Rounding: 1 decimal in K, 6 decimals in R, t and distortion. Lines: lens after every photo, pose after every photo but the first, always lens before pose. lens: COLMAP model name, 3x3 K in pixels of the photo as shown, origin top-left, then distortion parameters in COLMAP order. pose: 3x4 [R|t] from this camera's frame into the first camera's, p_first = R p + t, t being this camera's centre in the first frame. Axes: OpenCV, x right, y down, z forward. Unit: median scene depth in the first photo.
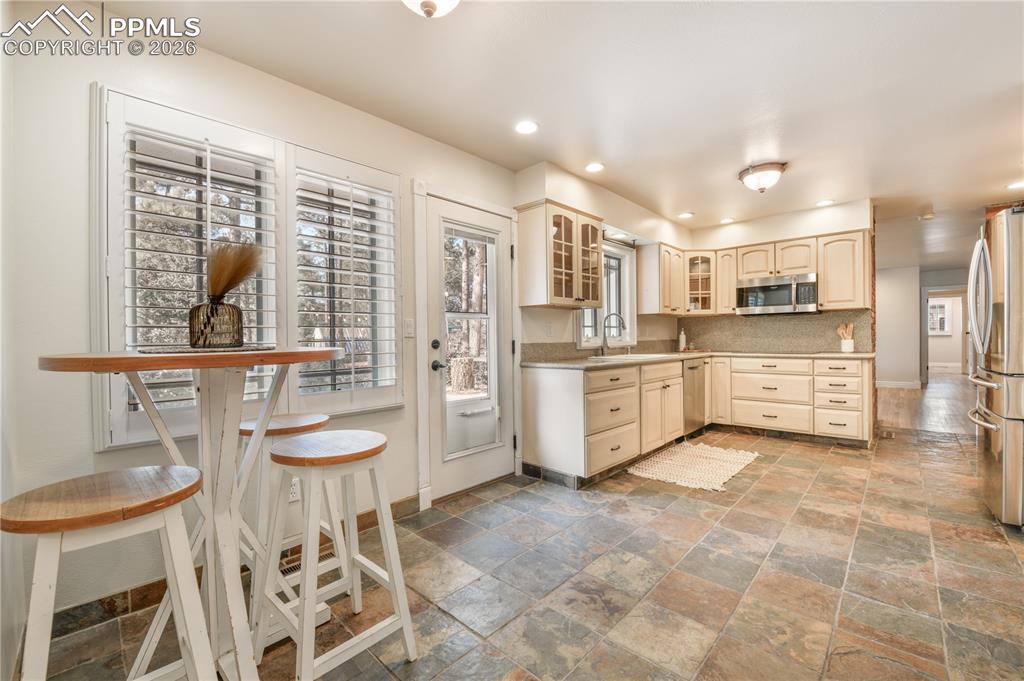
lens RADIAL K [[417.2, 0, 508.0], [0, 417.2, 343.0], [0, 0, 1]] dist [-0.017604, -0.000316]
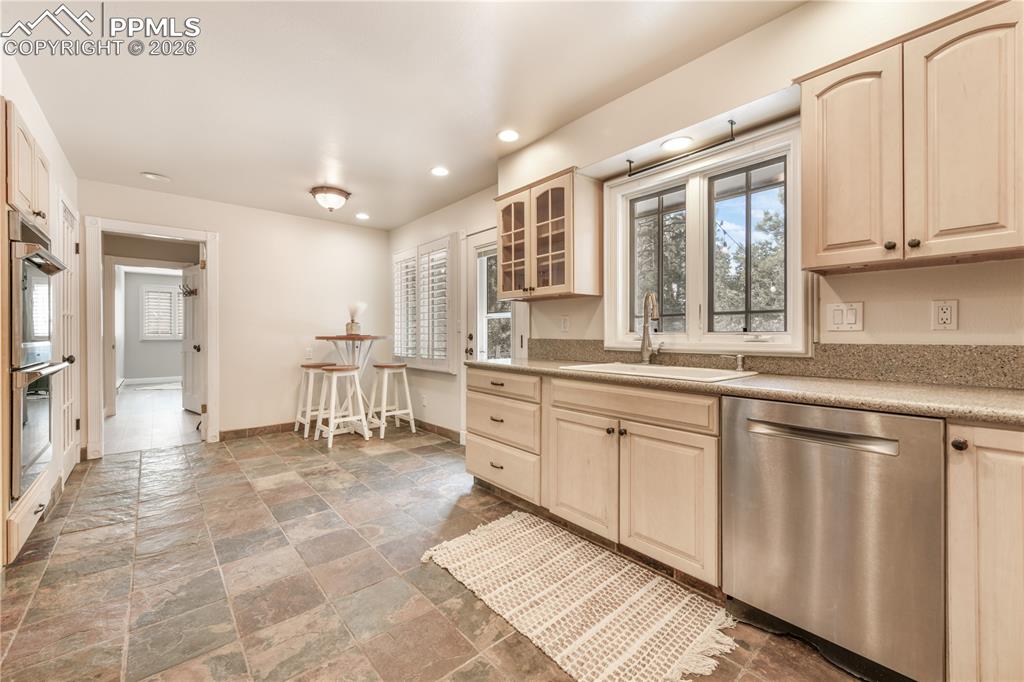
lens RADIAL K [[409.5, 0, 510.4], [0, 409.5, 339.3], [0, 0, 1]] dist [0.002740, -0.000123]
pose [[-0.092729, 0.026836, -0.995330, 0.973691], [-0.009006, 0.999573, 0.027790, -0.023505], [0.995651, 0.011541, -0.092448, 1.000425]]
